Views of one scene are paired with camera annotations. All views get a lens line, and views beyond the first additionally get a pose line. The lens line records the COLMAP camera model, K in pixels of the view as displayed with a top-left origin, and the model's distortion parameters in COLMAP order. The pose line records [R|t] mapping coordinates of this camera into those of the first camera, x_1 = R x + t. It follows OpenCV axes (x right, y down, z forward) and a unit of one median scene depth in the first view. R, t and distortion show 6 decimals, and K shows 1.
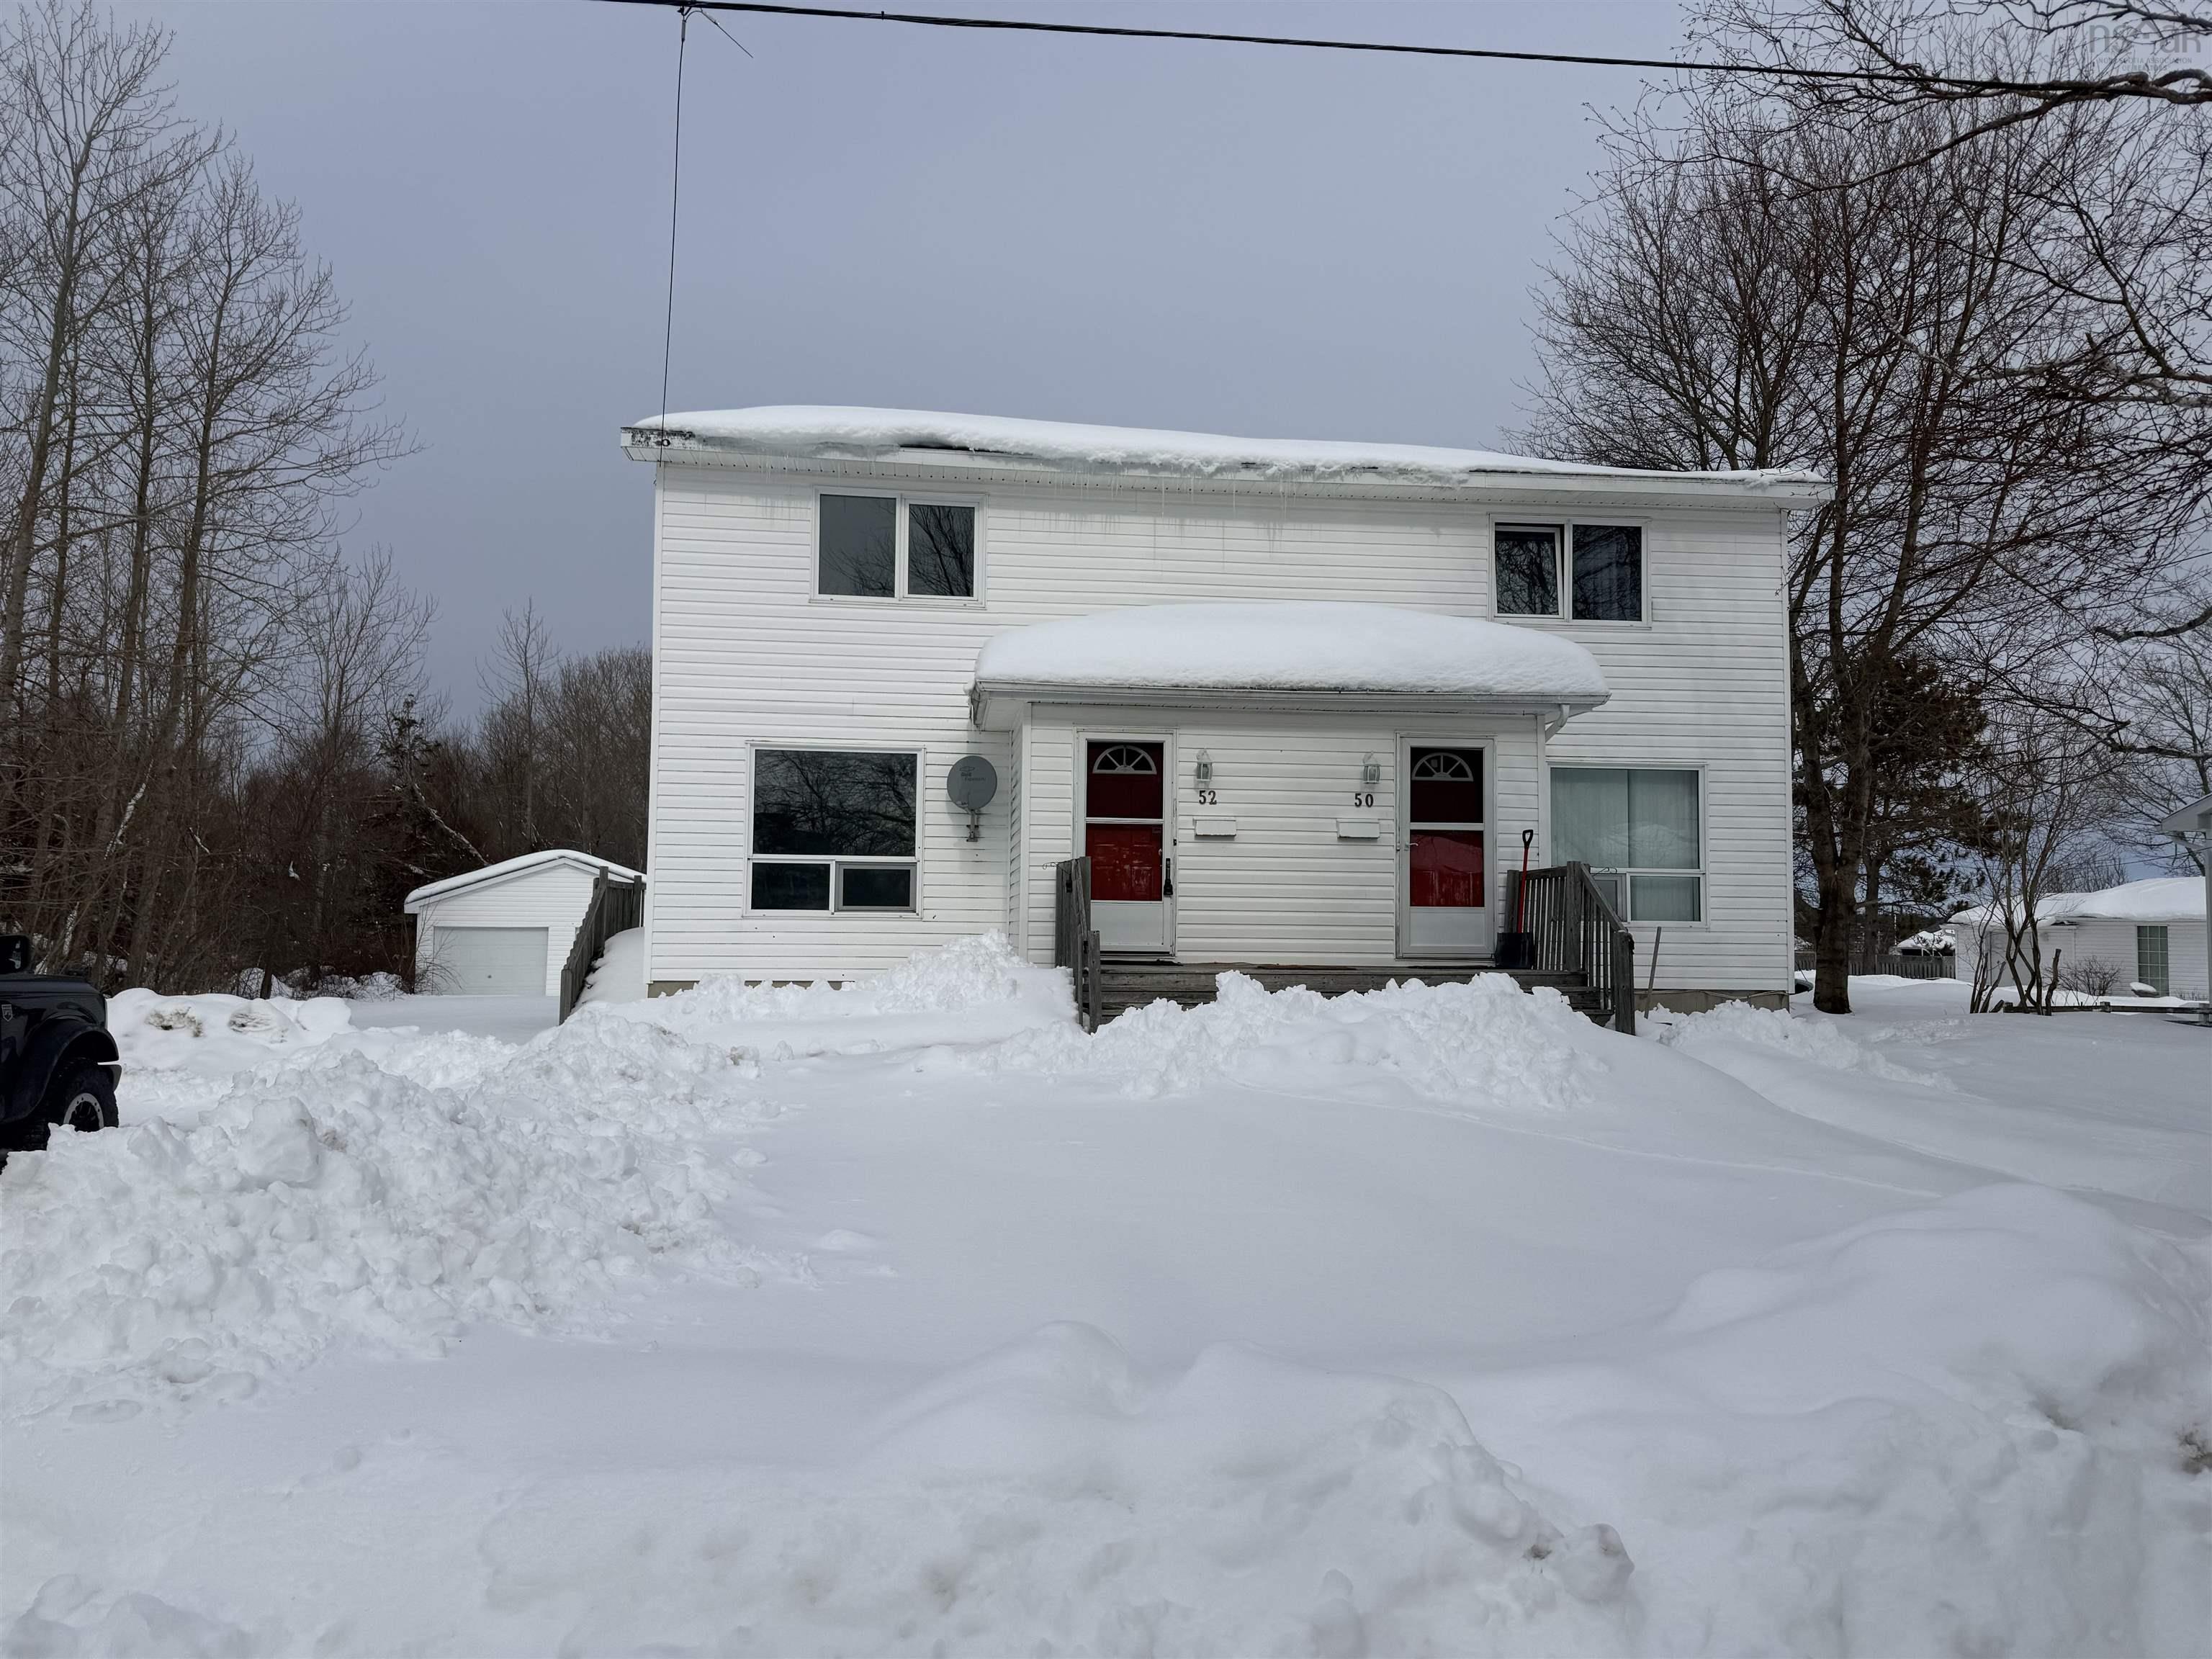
lens RADIAL K [[1573.4, 0, 1103.7], [0, 1573.4, 818.4], [0, 0, 1]] dist [0.055264, -0.068033]
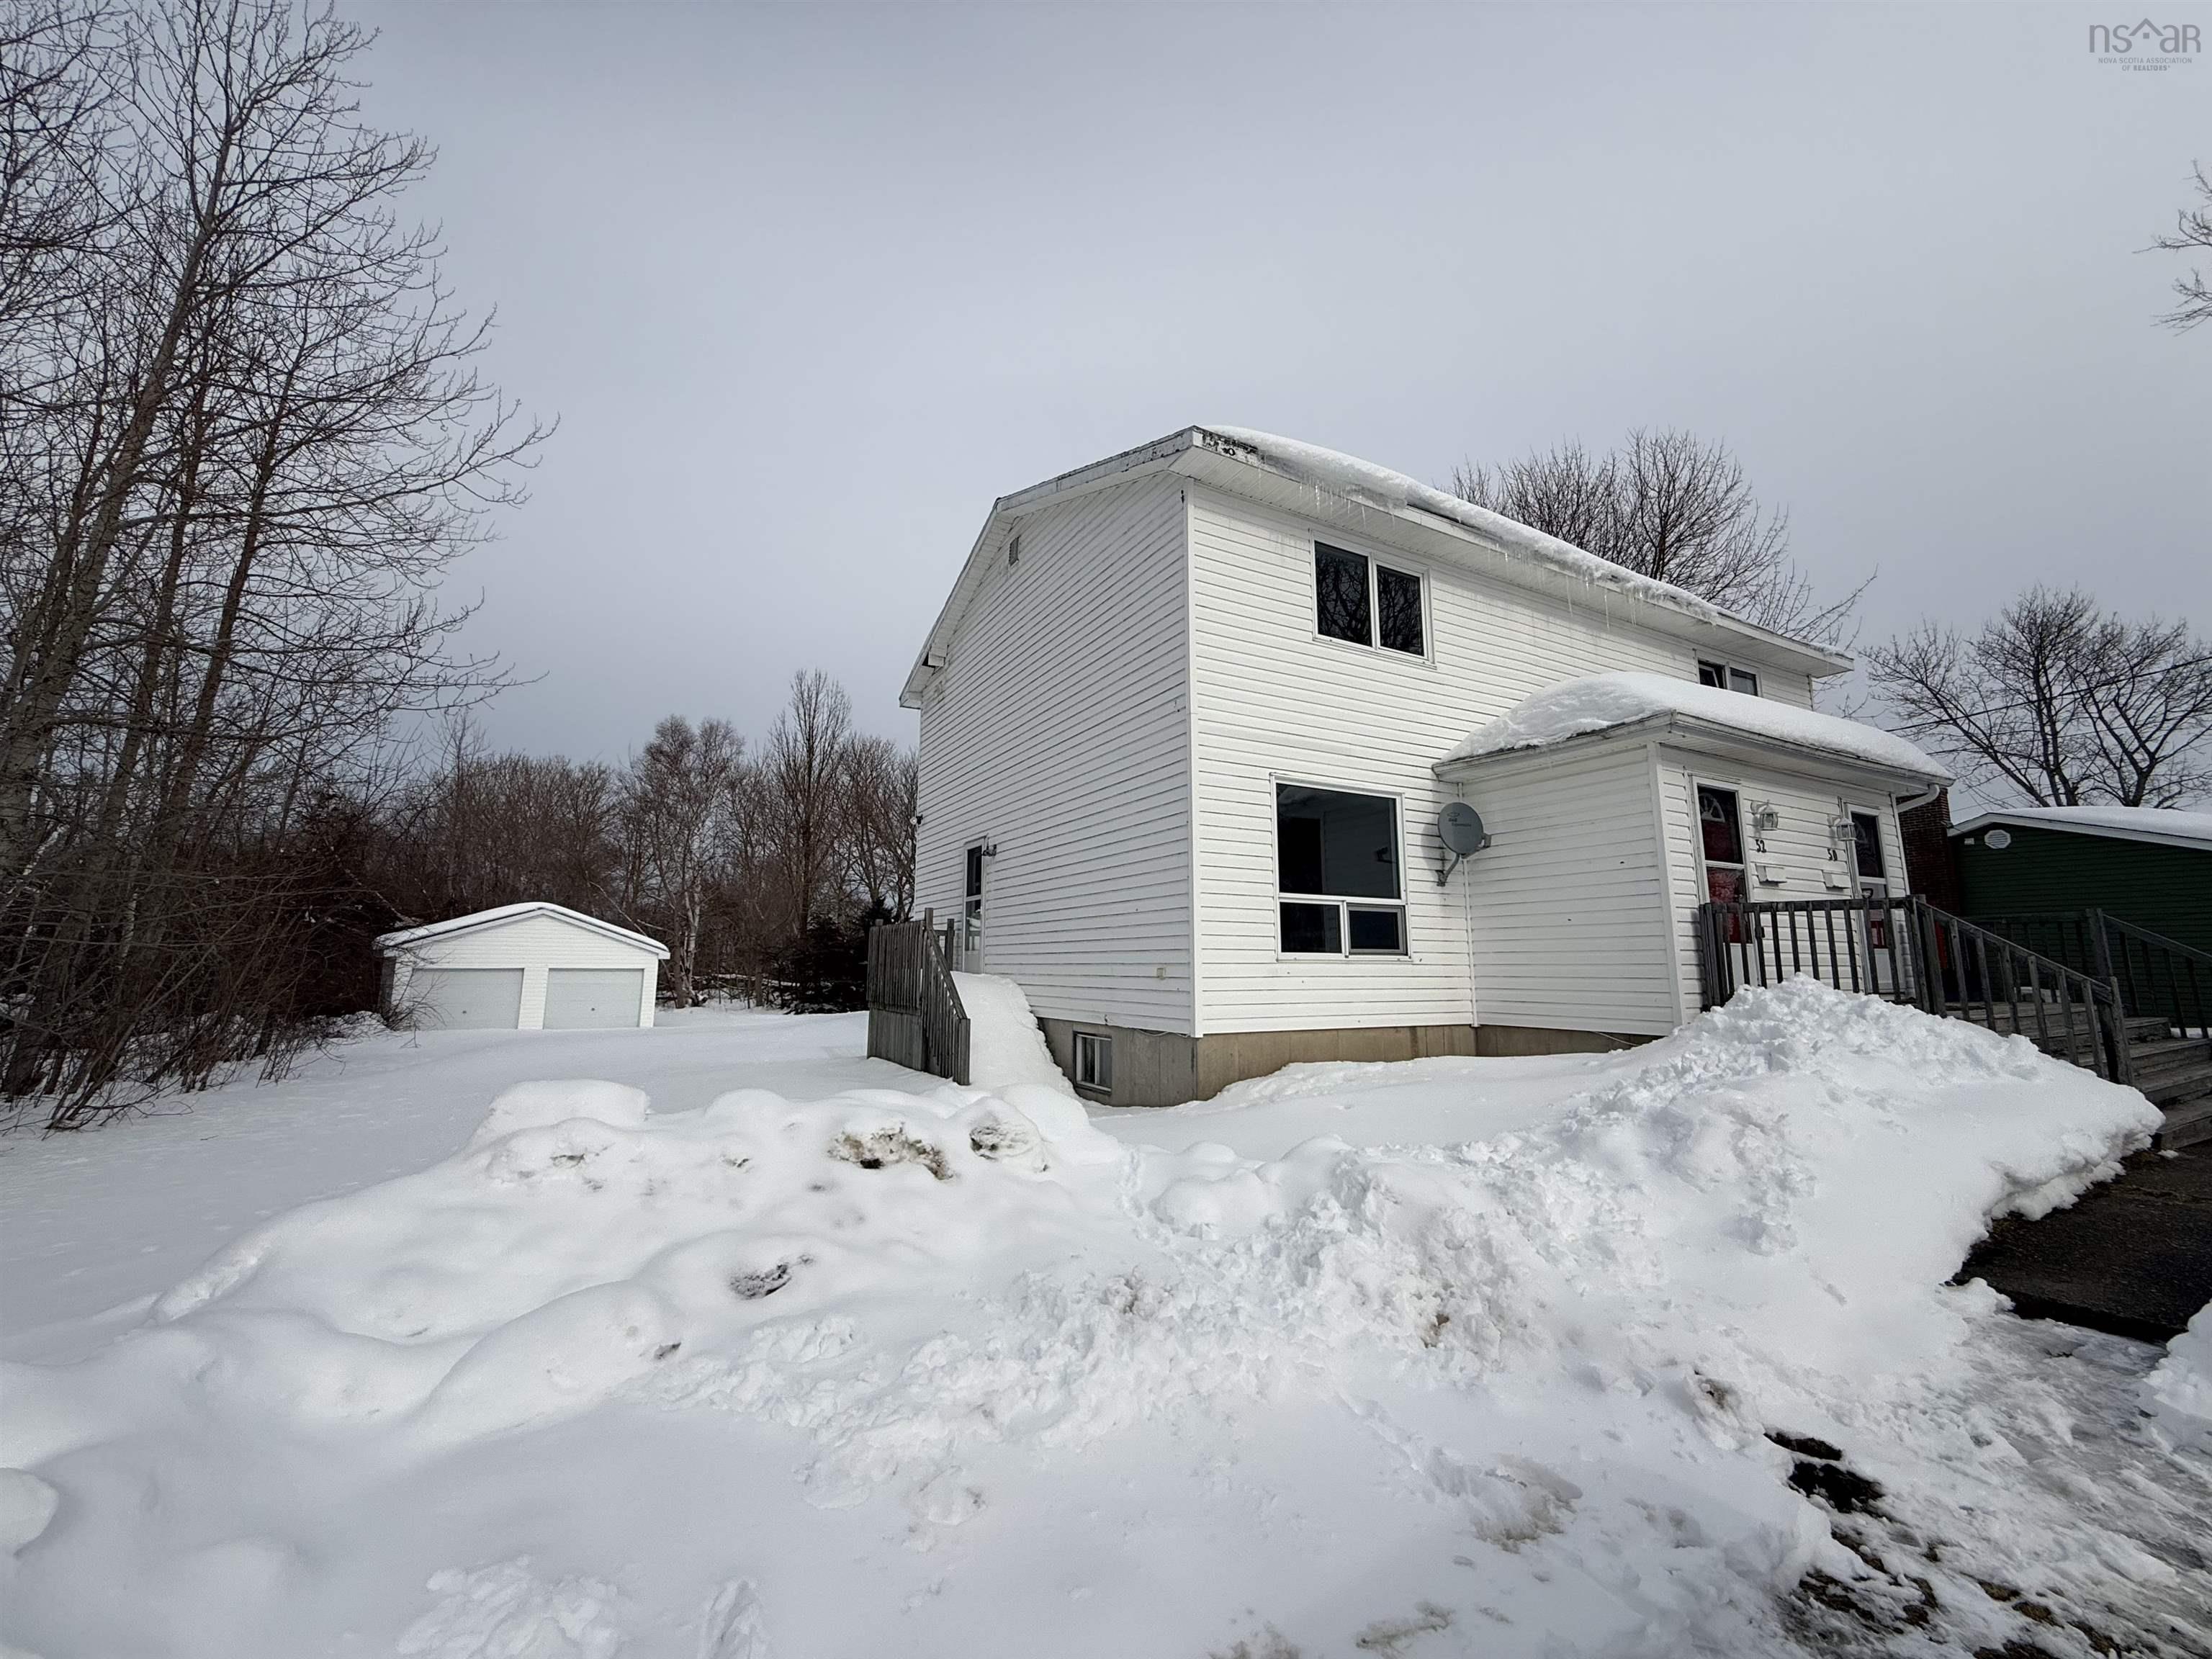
lens RADIAL K [[891.5, 0, 1092.7], [0, 891.5, 812.6], [0, 0, 1]] dist [0.002022, -0.000693]
pose [[0.926773, 0.056313, 0.371376, -0.567319], [-0.019768, 0.994640, -0.101490, 0.033577], [-0.375101, 0.086716, 0.922919, 0.589941]]
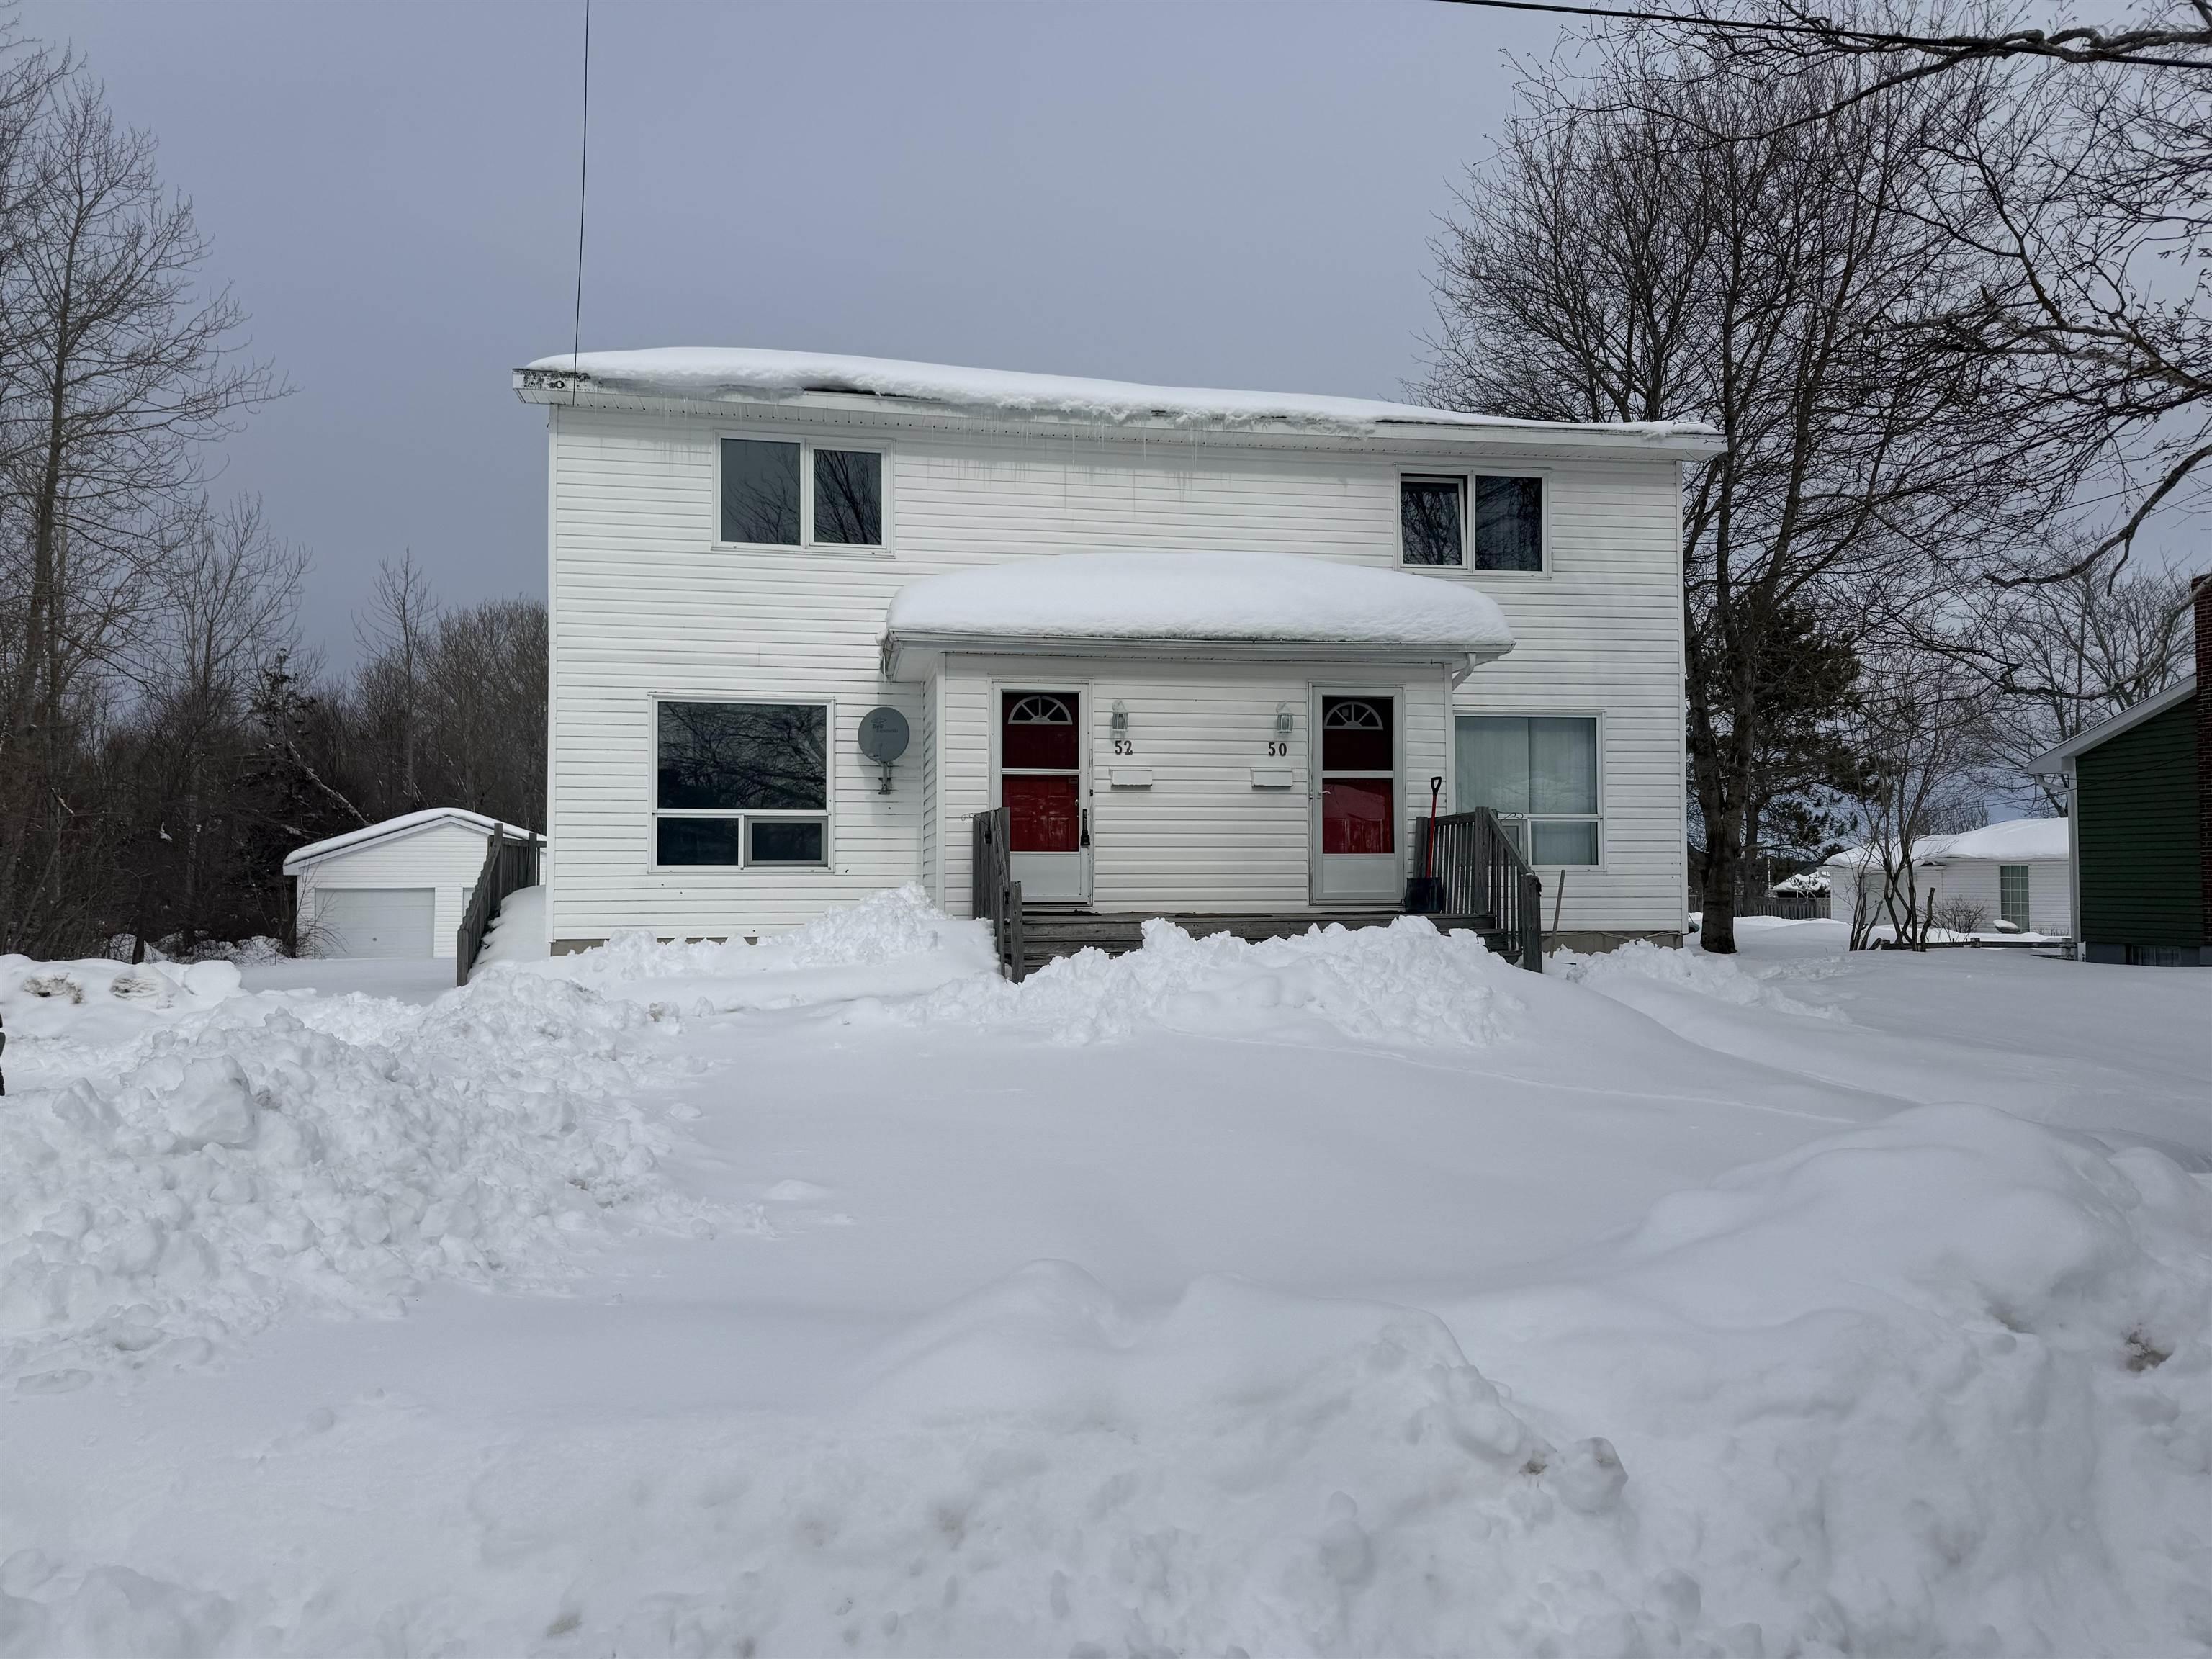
lens RADIAL K [[1573.1, 0, 1110.5], [0, 1573.1, 818.1], [0, 0, 1]] dist [0.060714, -0.084226]
pose [[0.997606, -0.010523, 0.068349, -0.009800], [0.008523, 0.999529, 0.029481, 0.001950], [-0.068627, -0.028828, 0.997226, 0.002031]]
